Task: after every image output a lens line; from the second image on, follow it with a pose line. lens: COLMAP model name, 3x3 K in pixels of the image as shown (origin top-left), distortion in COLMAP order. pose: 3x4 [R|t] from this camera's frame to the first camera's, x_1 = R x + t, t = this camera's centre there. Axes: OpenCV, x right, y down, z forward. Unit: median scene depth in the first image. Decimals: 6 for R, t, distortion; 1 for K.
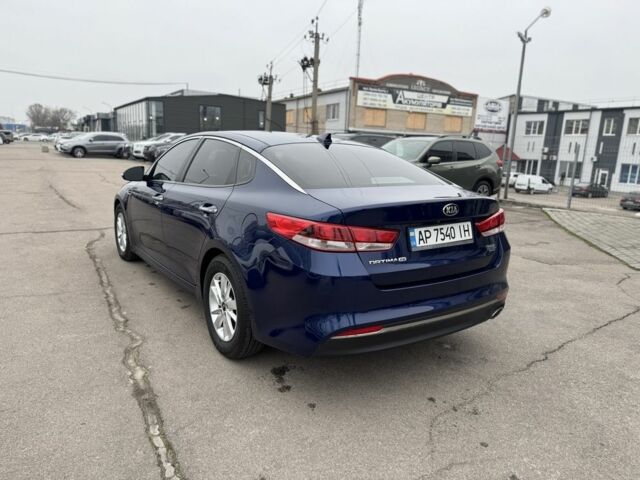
lens RADIAL K [[450.0, 0, 322.0], [0, 450.0, 237.5], [0, 0, 1]] dist [0.026741, -0.035778]
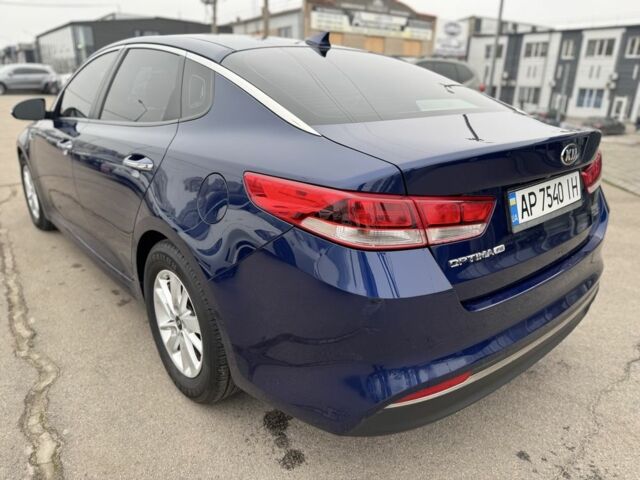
lens RADIAL K [[450.0, 0, 321.7], [0, 450.0, 243.9], [0, 0, 1]] dist [0.026741, -0.035778]
pose [[0.994799, -0.053957, 0.086396, -0.067975], [0.039988, 0.986955, 0.155950, -0.041920], [-0.093684, -0.151684, 0.983979, 0.368695]]
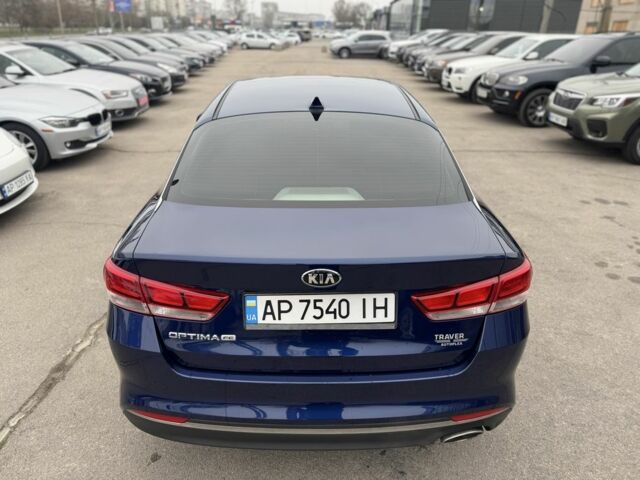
lens RADIAL K [[450.0, 0, 315.6], [0, 450.0, 241.3], [0, 0, 1]] dist [0.026741, -0.035778]
pose [[0.824481, 0.210007, -0.525480, 0.471939], [-0.088621, 0.965048, 0.246634, -0.205700], [0.558908, -0.156776, 0.814275, 0.431359]]
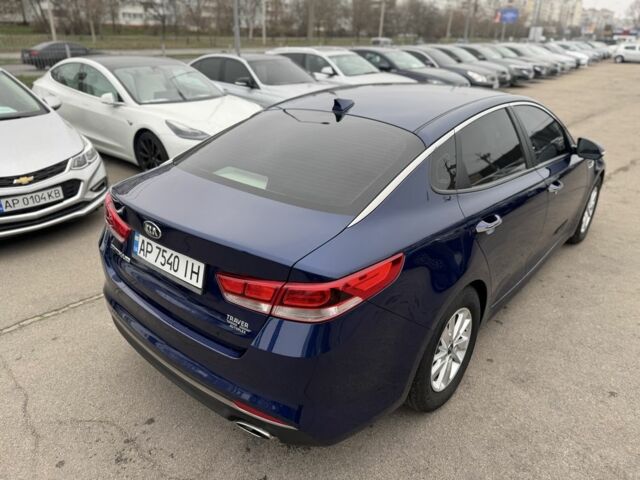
lens RADIAL K [[450.0, 0, 326.6], [0, 450.0, 242.6], [0, 0, 1]] dist [0.026741, -0.035778]
pose [[0.247001, 0.369203, -0.895924, 0.837210], [-0.194200, 0.924674, 0.327511, -0.276999], [0.949356, 0.093093, 0.300095, 0.860650]]
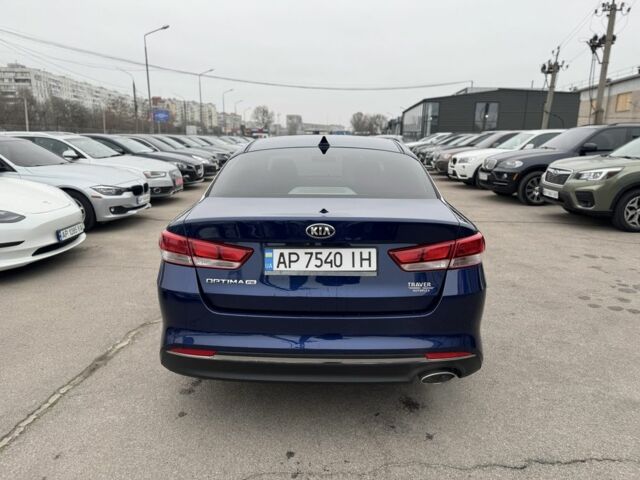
lens RADIAL K [[450.0, 0, 321.4], [0, 450.0, 237.3], [0, 0, 1]] dist [0.026741, -0.035778]
pose [[0.806574, 0.094133, -0.583590, 0.619062], [-0.092589, 0.995172, 0.032555, -0.062345], [0.583837, 0.027776, 0.811395, 0.286388]]
